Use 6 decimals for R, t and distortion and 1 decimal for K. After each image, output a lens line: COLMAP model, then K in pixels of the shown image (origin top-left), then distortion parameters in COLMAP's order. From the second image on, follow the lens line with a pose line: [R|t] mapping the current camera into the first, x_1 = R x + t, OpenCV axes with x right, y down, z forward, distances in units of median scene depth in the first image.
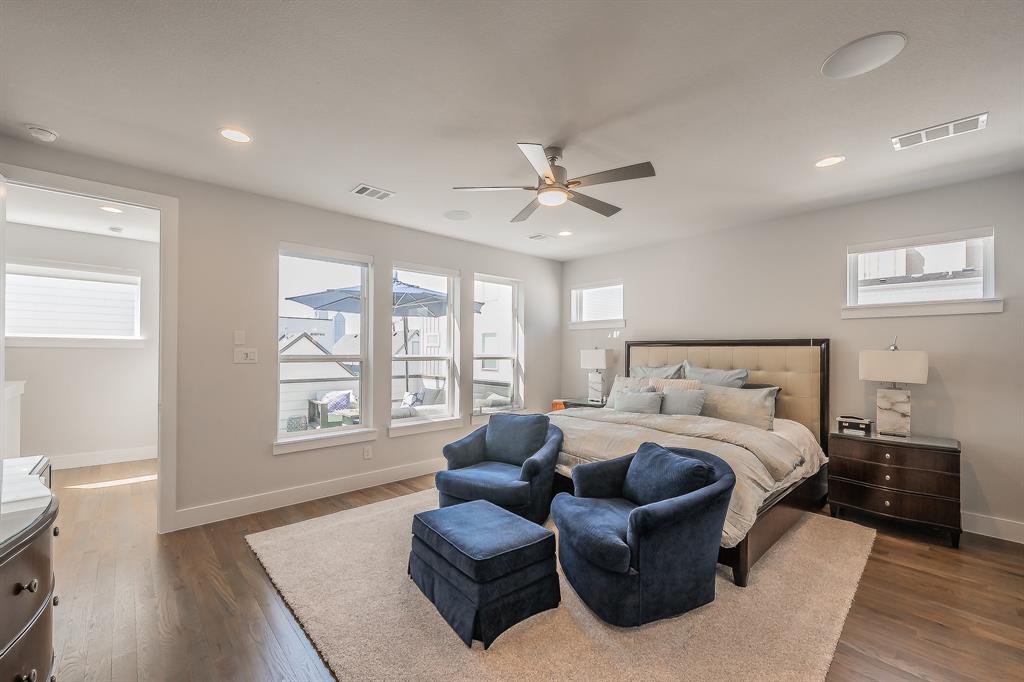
lens RADIAL K [[416.4, 0, 512.0], [0, 416.4, 341.0], [0, 0, 1]] dist [0.000179, 0.000043]
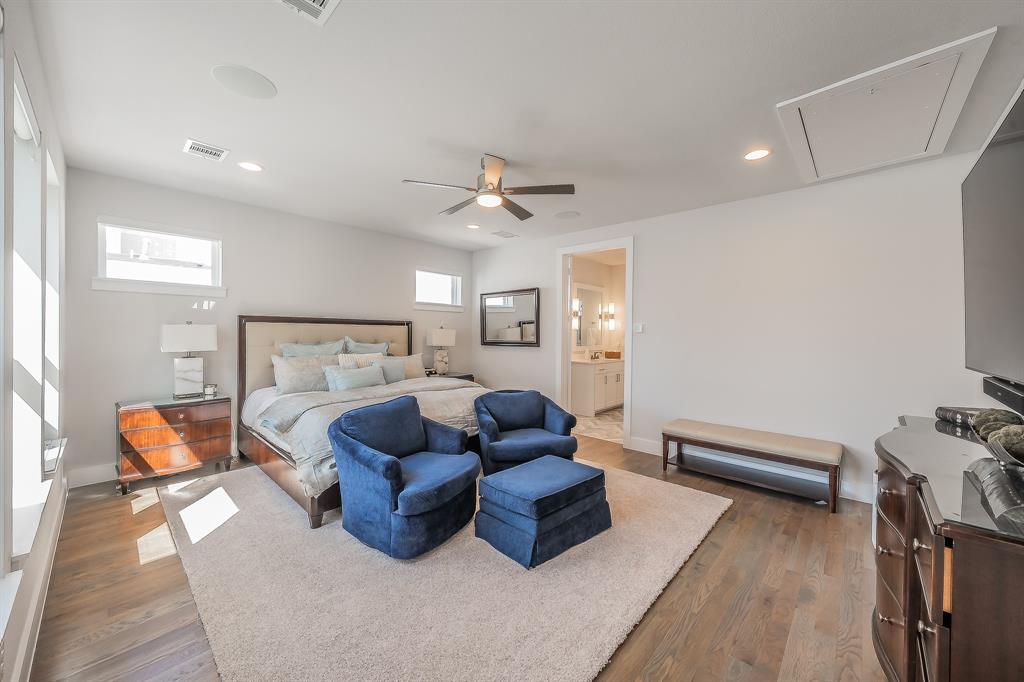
lens RADIAL K [[366.9, 0, 506.4], [0, 366.9, 335.8], [0, 0, 1]] dist [-0.000571, -0.000052]
pose [[-0.046596, -0.017716, 0.998757, -0.621015], [-0.037950, 0.999152, 0.015953, 0.012545], [-0.998193, -0.037160, -0.047229, 0.656730]]
